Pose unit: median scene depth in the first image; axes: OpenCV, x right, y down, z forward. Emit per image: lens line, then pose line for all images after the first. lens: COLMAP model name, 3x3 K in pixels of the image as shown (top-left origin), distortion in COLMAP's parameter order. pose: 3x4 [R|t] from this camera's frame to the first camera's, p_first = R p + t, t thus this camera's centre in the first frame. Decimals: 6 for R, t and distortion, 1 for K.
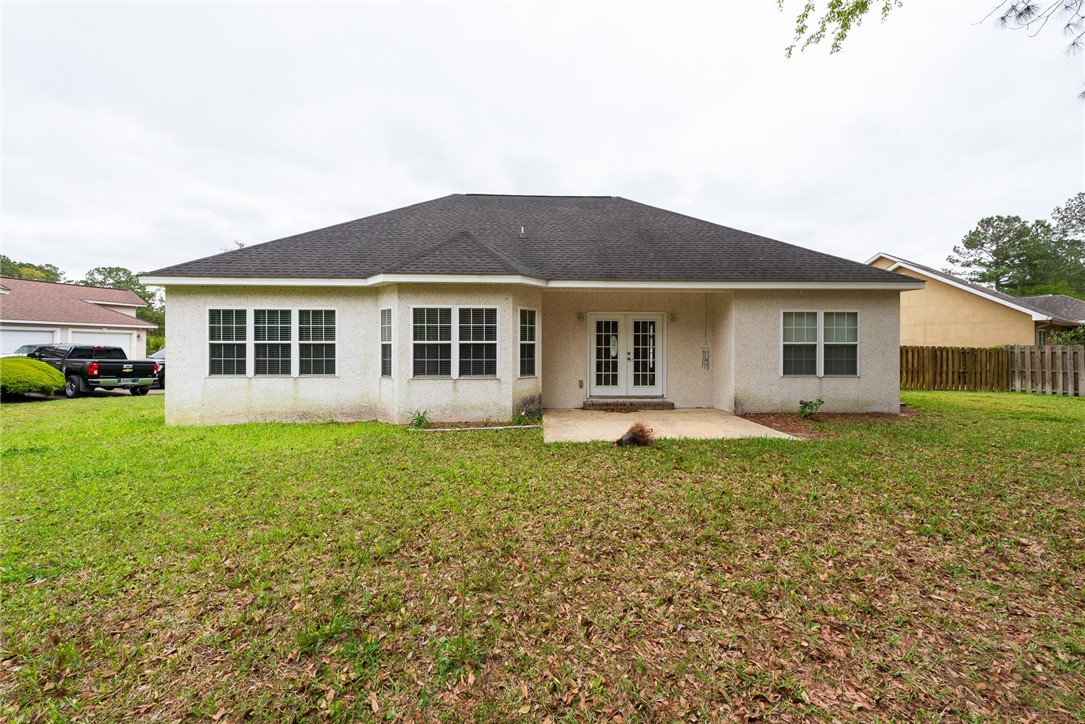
lens RADIAL K [[433.4, 0, 573.4], [0, 433.4, 346.3], [0, 0, 1]] dist [0.006068, -0.000793]
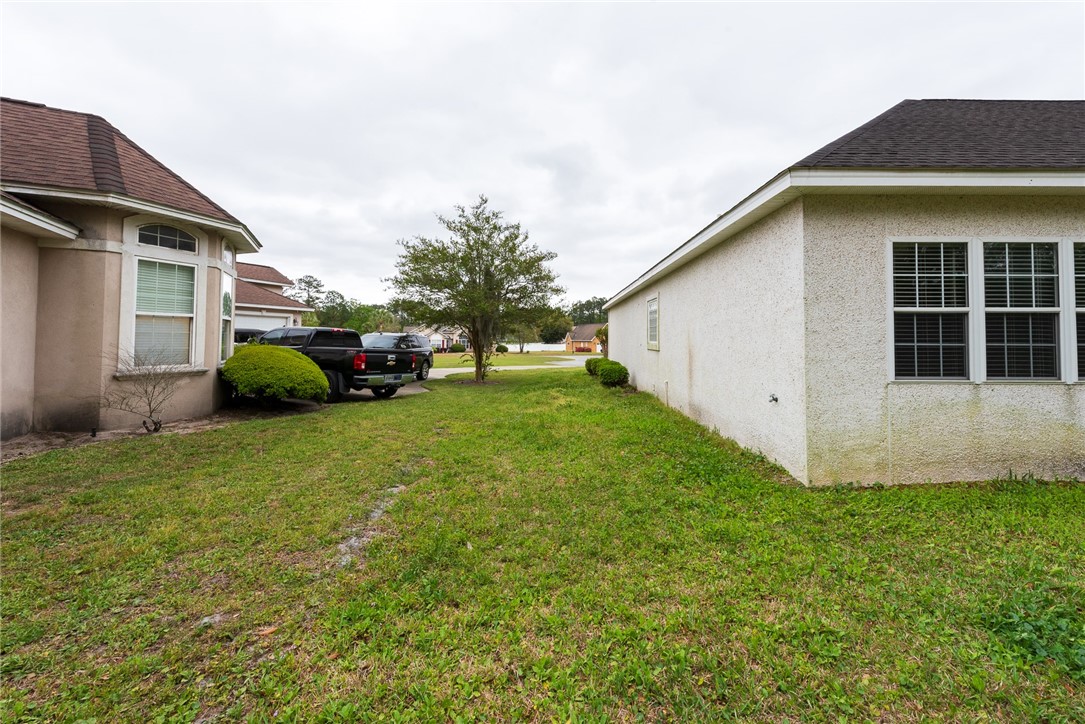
lens RADIAL K [[433.4, 0, 560.2], [0, 433.4, 323.9], [0, 0, 1]] dist [0.006068, -0.000793]
pose [[0.999101, 0.000729, -0.042386, -1.180012], [-0.002099, 0.999477, -0.032283, 0.022184], [0.042340, 0.032343, 0.998580, 0.497920]]
